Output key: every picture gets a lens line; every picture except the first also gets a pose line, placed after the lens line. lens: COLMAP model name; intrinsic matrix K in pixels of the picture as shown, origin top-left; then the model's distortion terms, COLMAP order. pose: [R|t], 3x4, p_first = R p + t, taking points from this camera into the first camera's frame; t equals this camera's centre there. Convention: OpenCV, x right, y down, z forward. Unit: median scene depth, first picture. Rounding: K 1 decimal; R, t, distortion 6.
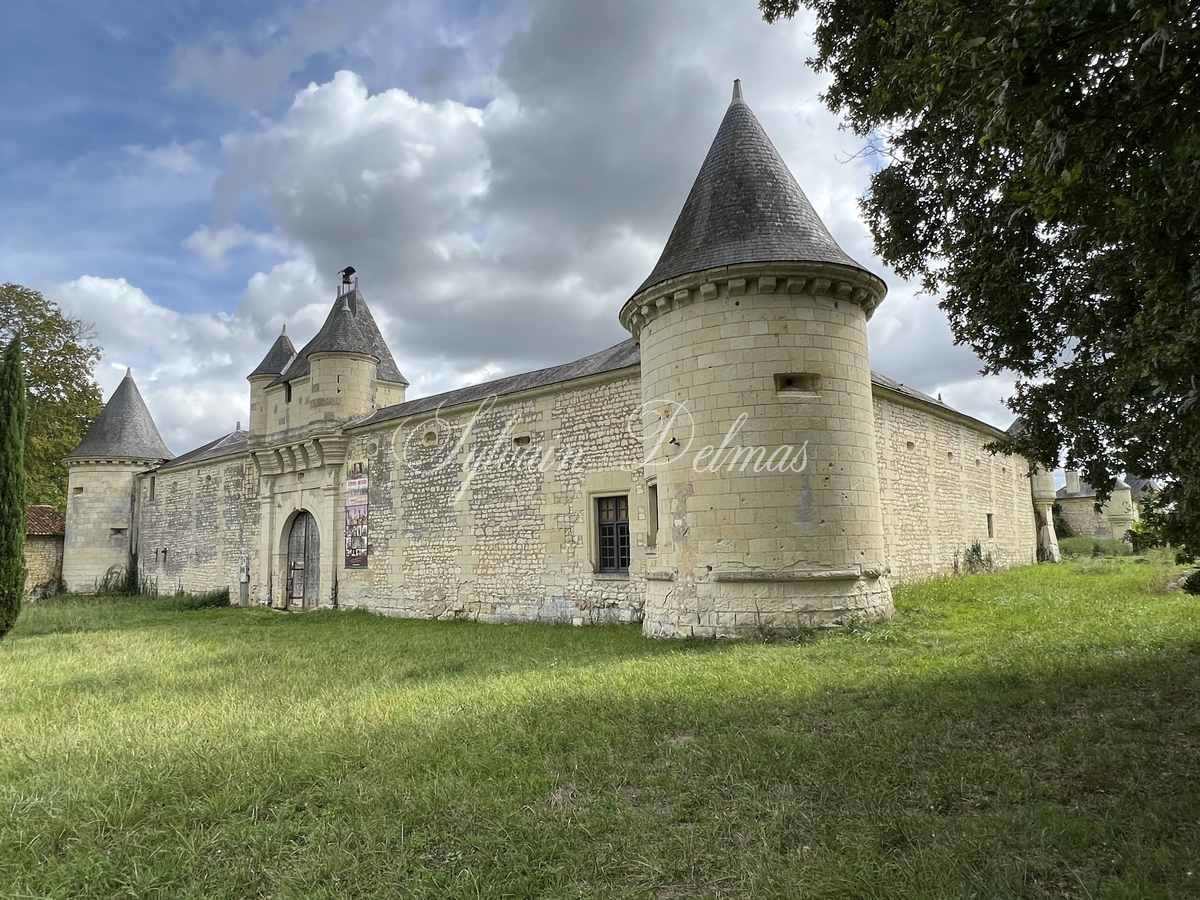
lens RADIAL K [[740.7, 0, 600.4], [0, 740.7, 460.4], [0, 0, 1]] dist [-0.000257, -0.000042]
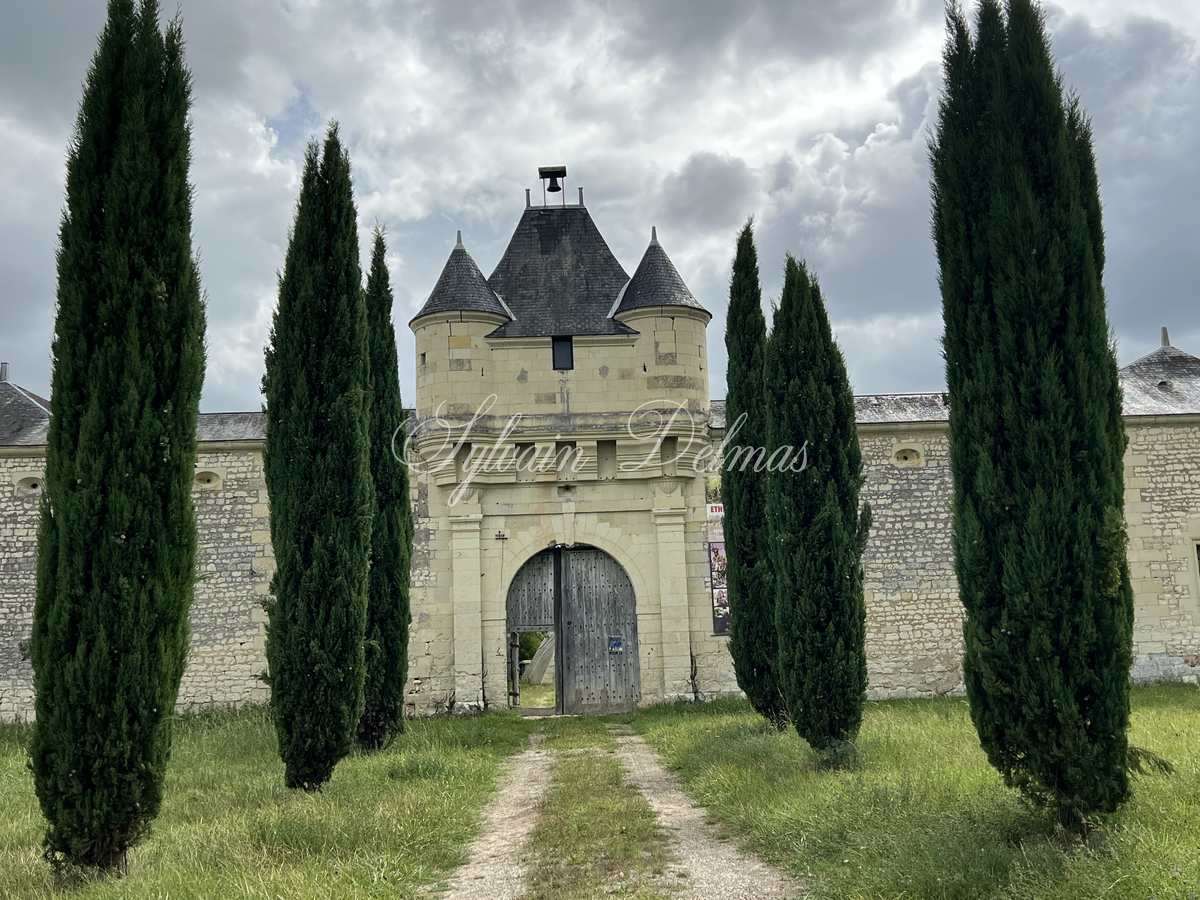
lens RADIAL K [[1242.8, 0, 599.5], [0, 1242.8, 444.5], [0, 0, 1]] dist [0.000230, 0.000000]
pose [[0.756543, 0.108237, 0.644925, -1.313016], [-0.062281, 0.993650, -0.093703, 0.097268], [-0.650972, 0.030723, 0.758480, 0.247965]]
